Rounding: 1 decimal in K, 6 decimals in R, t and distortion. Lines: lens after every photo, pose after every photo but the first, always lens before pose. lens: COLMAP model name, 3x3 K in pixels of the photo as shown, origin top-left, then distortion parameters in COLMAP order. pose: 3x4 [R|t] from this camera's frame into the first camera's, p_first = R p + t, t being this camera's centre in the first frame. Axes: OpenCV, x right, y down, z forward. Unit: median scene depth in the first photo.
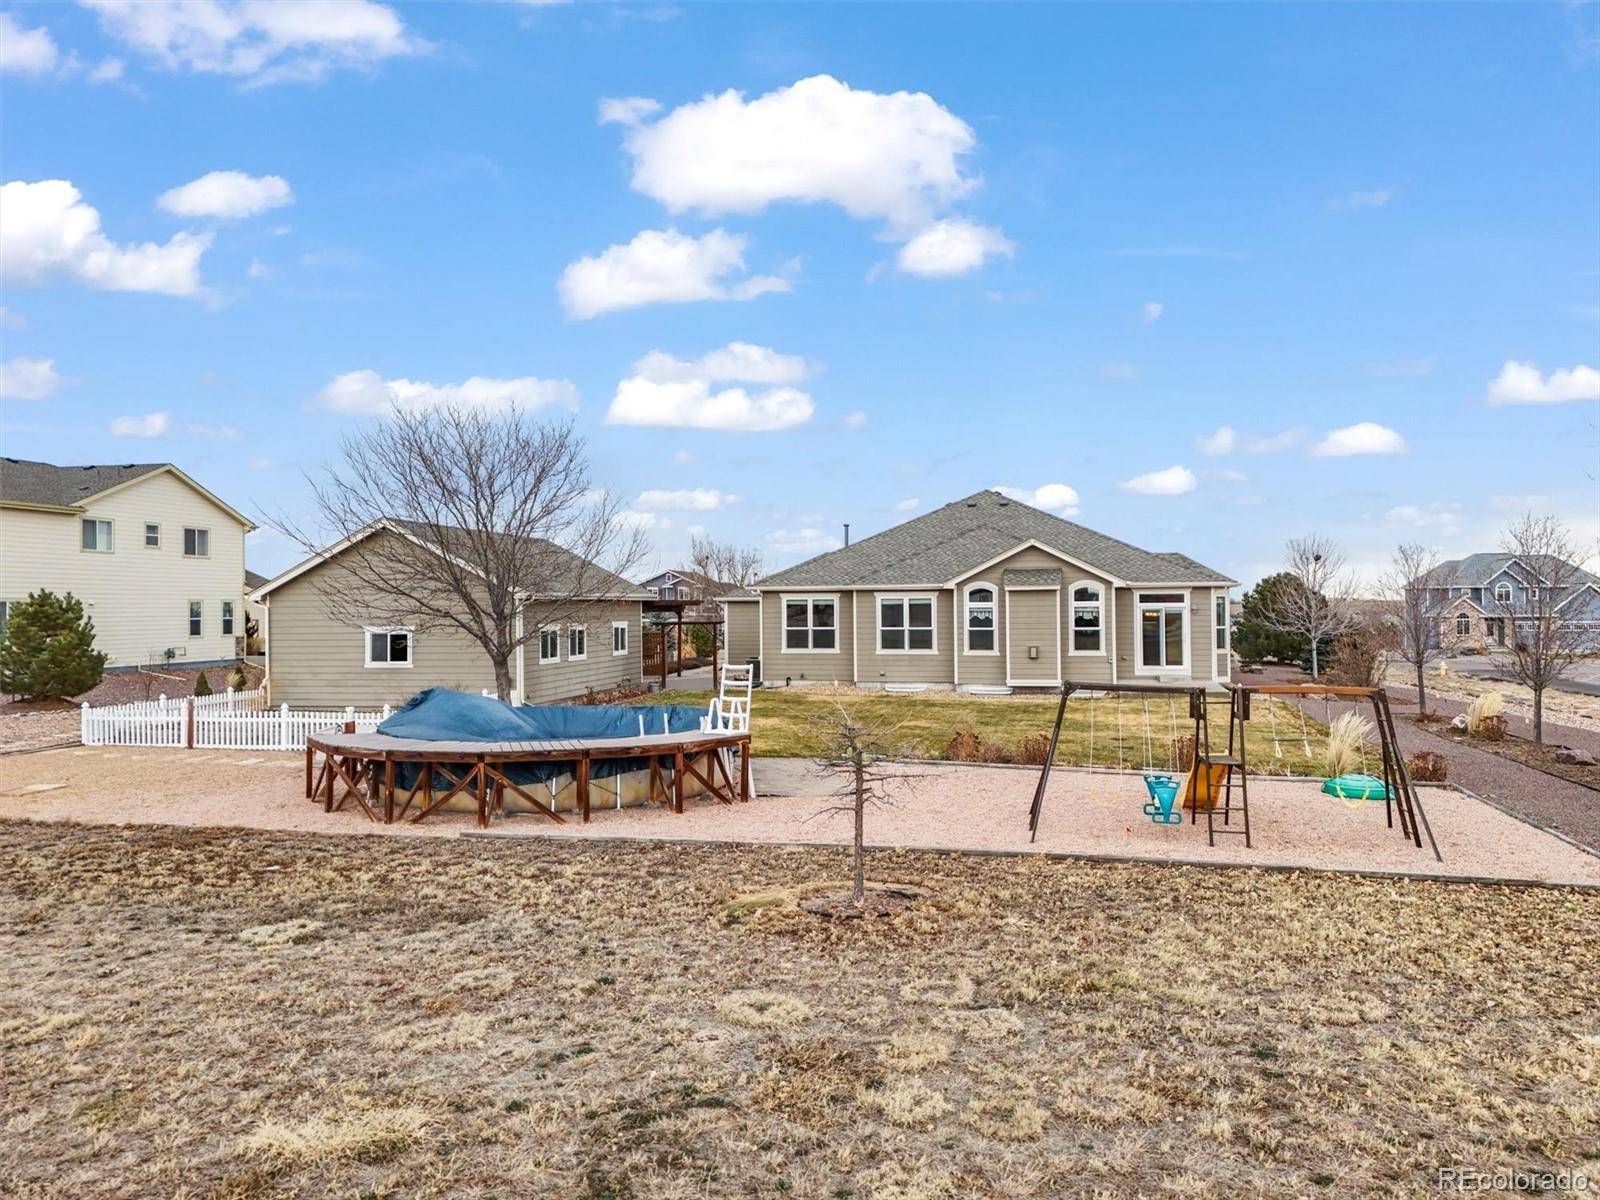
lens RADIAL K [[1151.8, 0, 791.1], [0, 1151.8, 604.4], [0, 0, 1]] dist [0.081687, -0.001848]
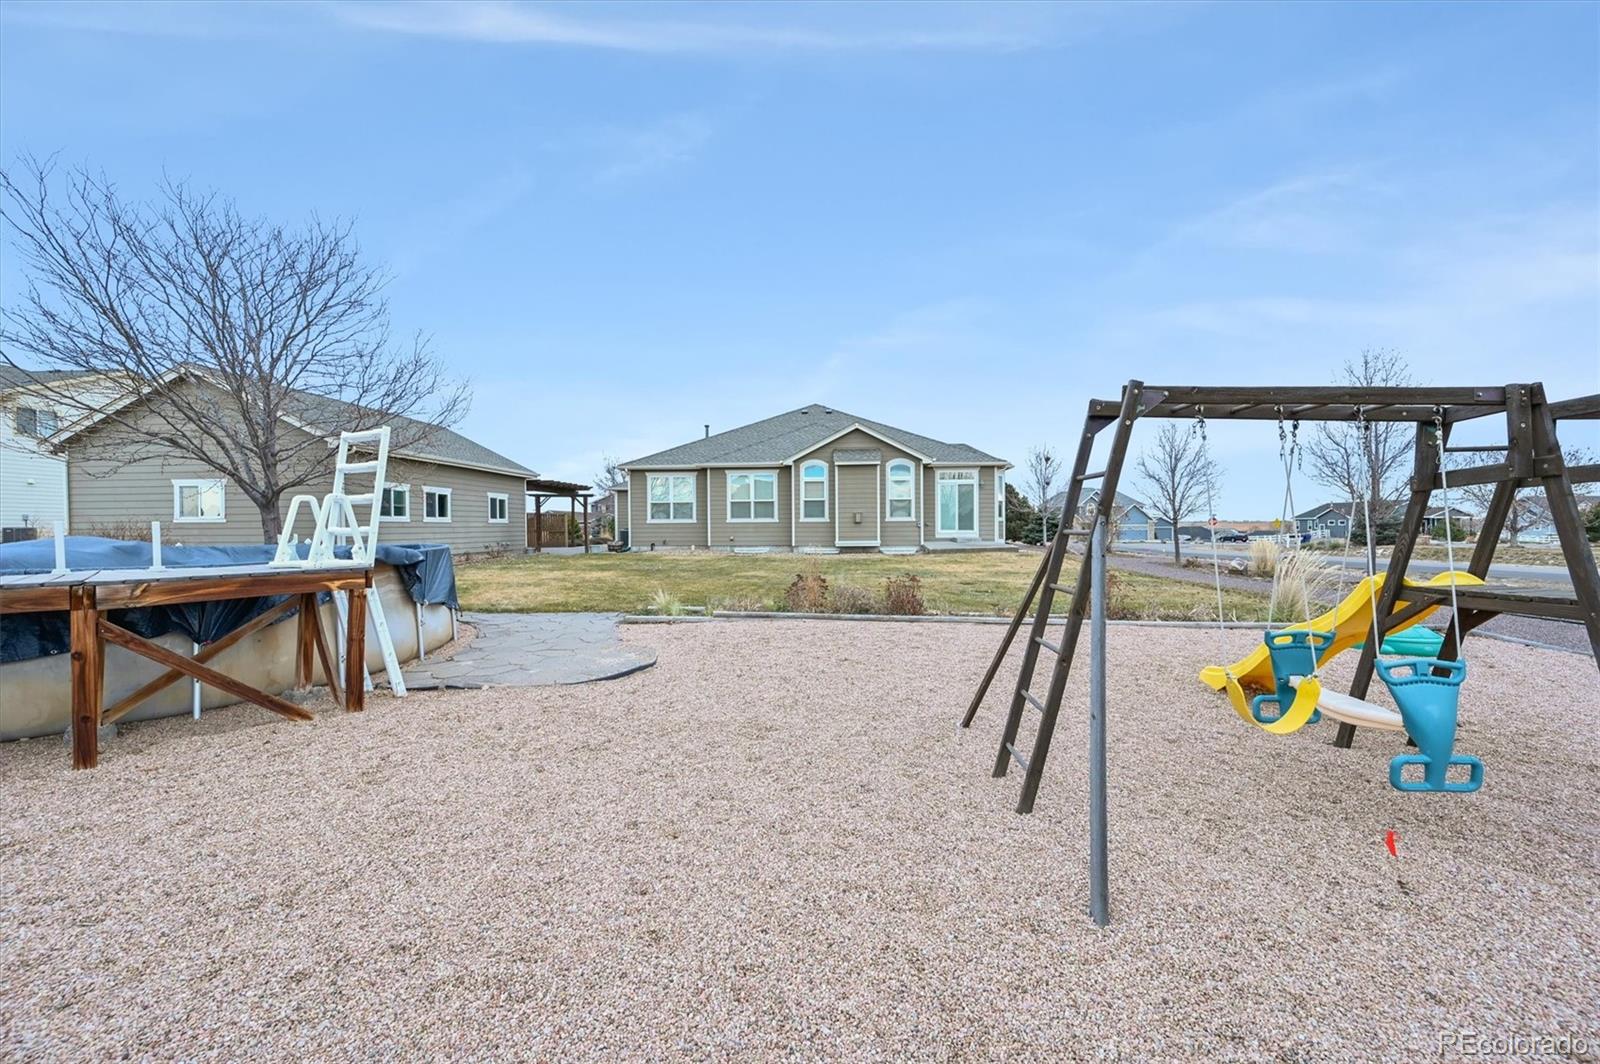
lens RADIAL K [[627.6, 0, 805.6], [0, 627.6, 533.5], [0, 0, 1]] dist [-0.001133, 0.000332]
pose [[0.986107, 0.000384, 0.166114, 0.049267], [-0.002410, 0.999925, 0.011991, 0.049133], [-0.166097, -0.012224, 0.986034, 0.369588]]
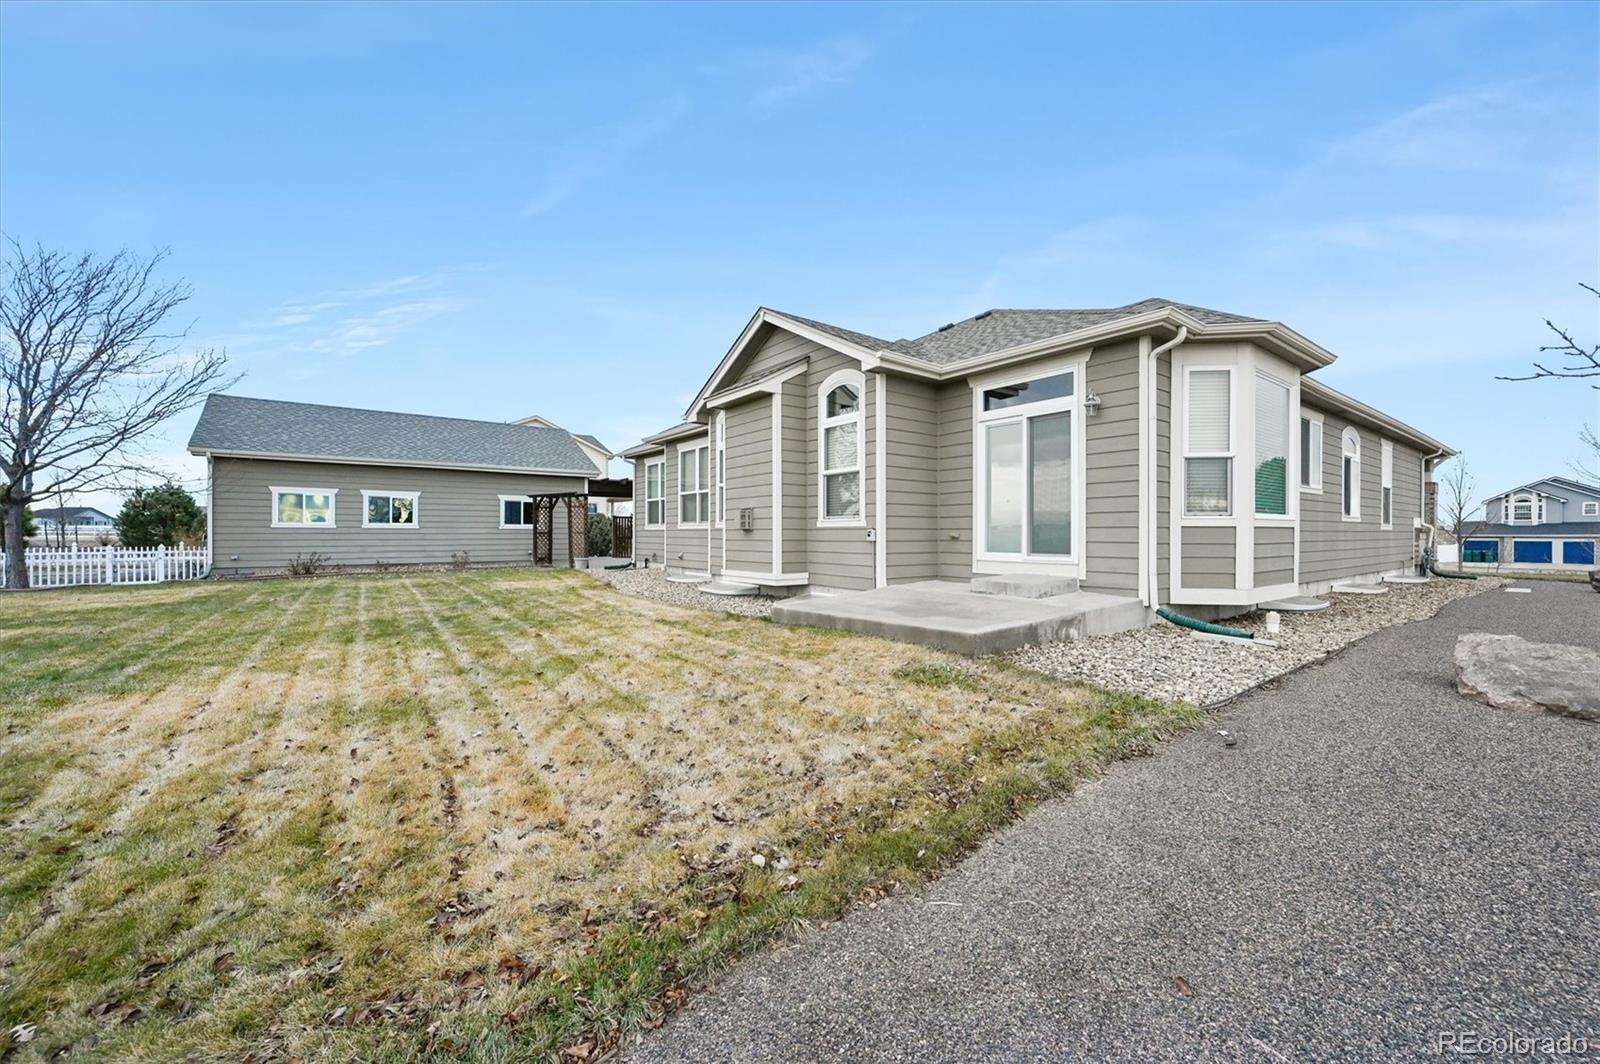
lens RADIAL K [[627.6, 0, 805.6], [0, 627.6, 533.5], [0, 0, 1]] dist [-0.001133, 0.000332]
pose [[0.776030, 0.012360, -0.630575, 0.403589], [-0.007447, 0.999918, 0.010434, 0.043659], [0.630652, -0.003401, 0.776058, 0.787616]]
